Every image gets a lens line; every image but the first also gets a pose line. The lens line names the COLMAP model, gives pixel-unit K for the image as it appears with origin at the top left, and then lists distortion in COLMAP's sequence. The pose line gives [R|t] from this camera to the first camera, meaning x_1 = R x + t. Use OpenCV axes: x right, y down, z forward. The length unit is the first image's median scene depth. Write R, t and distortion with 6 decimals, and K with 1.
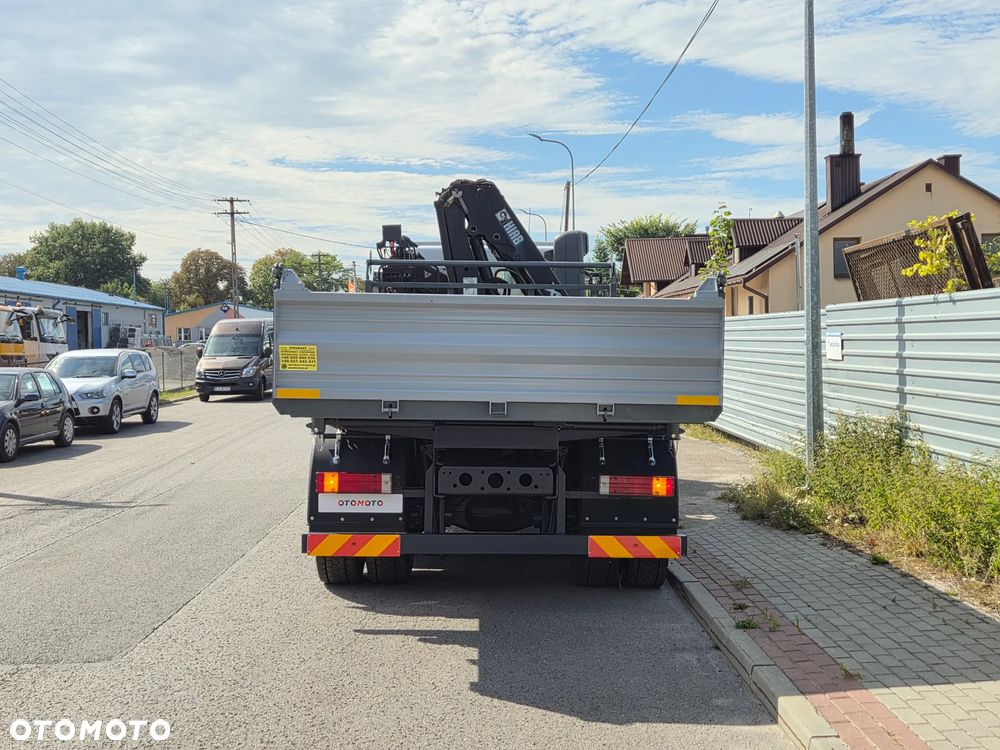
lens RADIAL K [[1155.0, 0, 504.0], [0, 1155.0, 335.2], [0, 0, 1]] dist [0.055433, 0.011736]
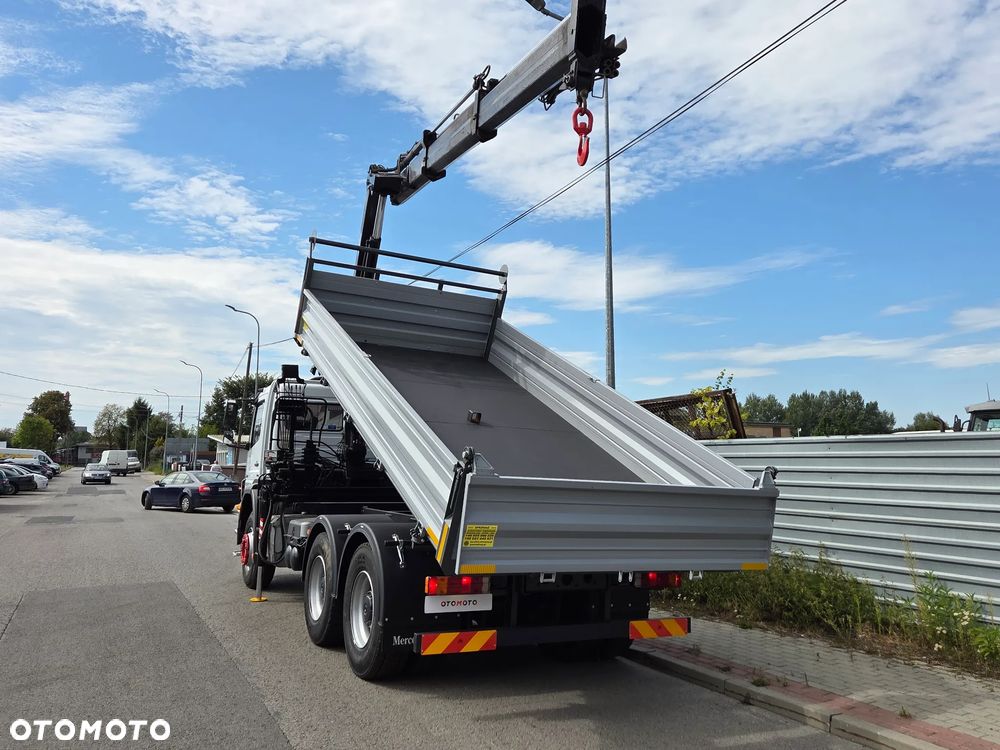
lens RADIAL K [[802.8, 0, 510.6], [0, 802.8, 355.2], [0, 0, 1]] dist [0.013349, 0.003416]
pose [[0.887937, 0.086447, 0.451769, -0.351982], [-0.025458, 0.989911, -0.139384, 0.008596], [-0.459260, 0.112263, 0.881179, 0.188861]]
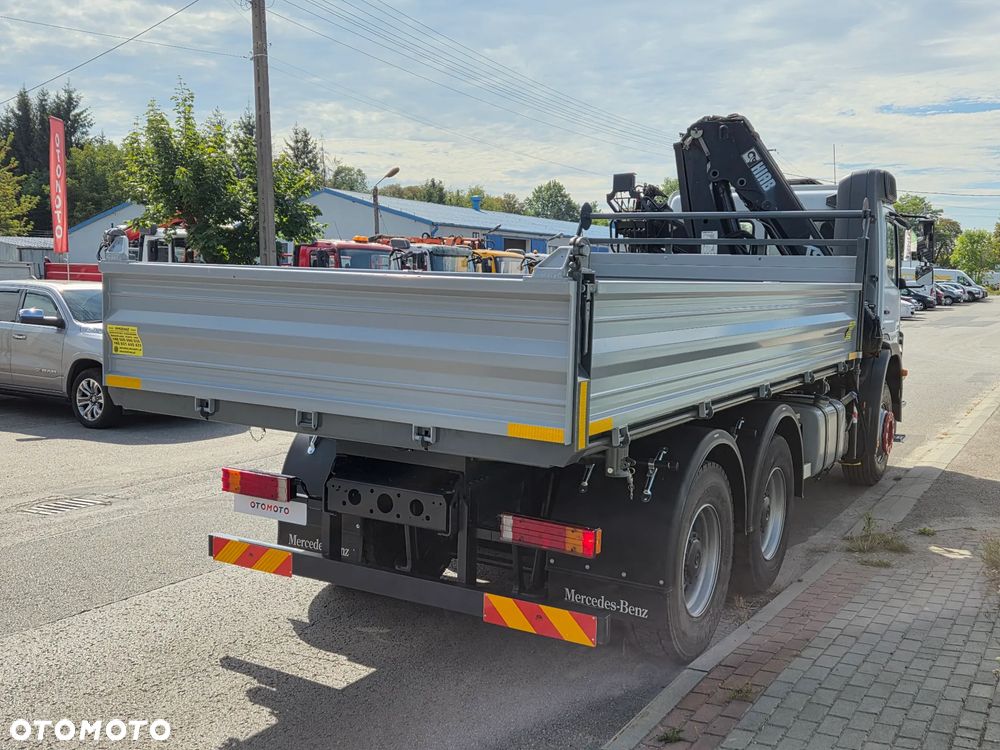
lens RADIAL K [[1027.6, 0, 488.3], [0, 1027.6, 356.0], [0, 0, 1]] dist [0.065508, -0.003080]
pose [[0.854177, 0.055283, -0.517034, 0.308687], [-0.014294, 0.996453, 0.082930, -0.024964], [0.519785, -0.063446, 0.851938, 0.337407]]
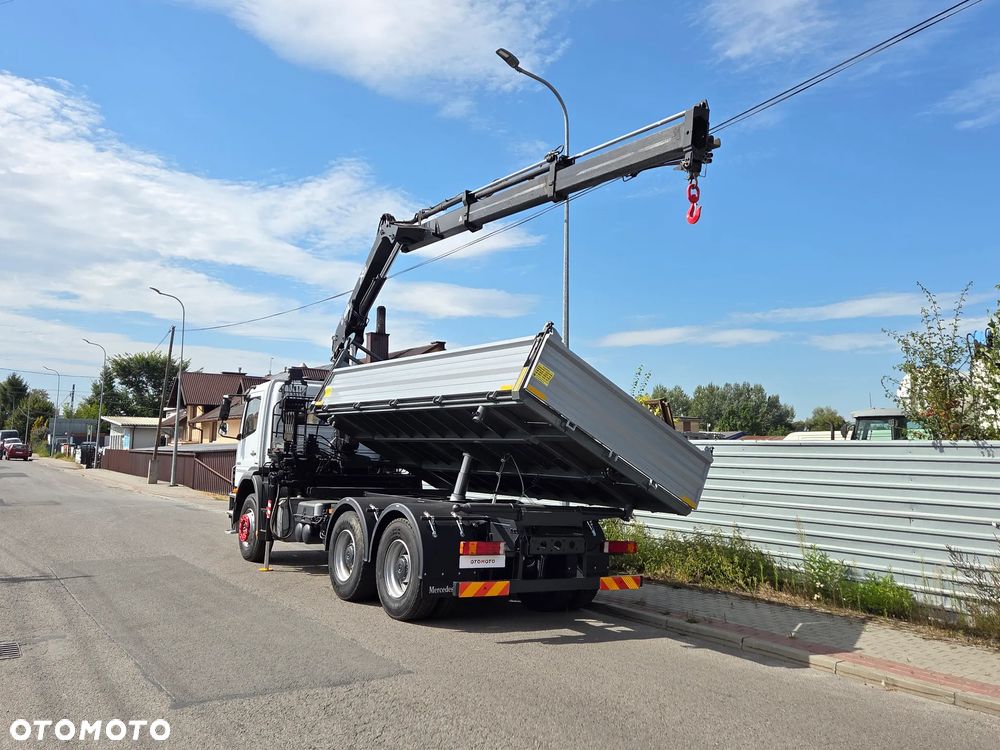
lens RADIAL K [[840.1, 0, 497.6], [0, 840.1, 355.0], [0, 0, 1]] dist [0.021108, 0.005317]
pose [[0.833755, 0.100543, 0.542903, -0.577370], [-0.040216, 0.991727, -0.121901, 0.004010], [-0.550668, 0.079802, 0.830901, 0.014647]]
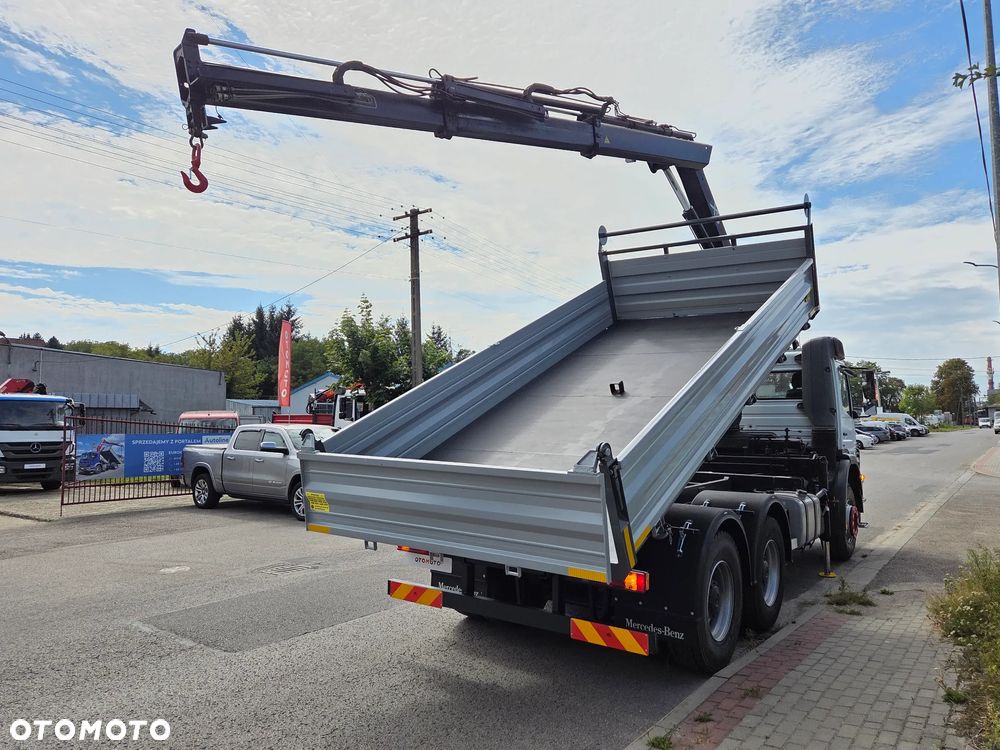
lens RADIAL K [[712.2, 0, 500.0], [0, 712.2, 375.0], [0, 0, 1]] dist [0.044361, -0.002794]
pose [[0.804771, -0.034230, -0.592597, 0.326262], [-0.001333, 0.998229, -0.059470, -0.013062], [0.593584, 0.048649, 0.803300, 0.300183]]
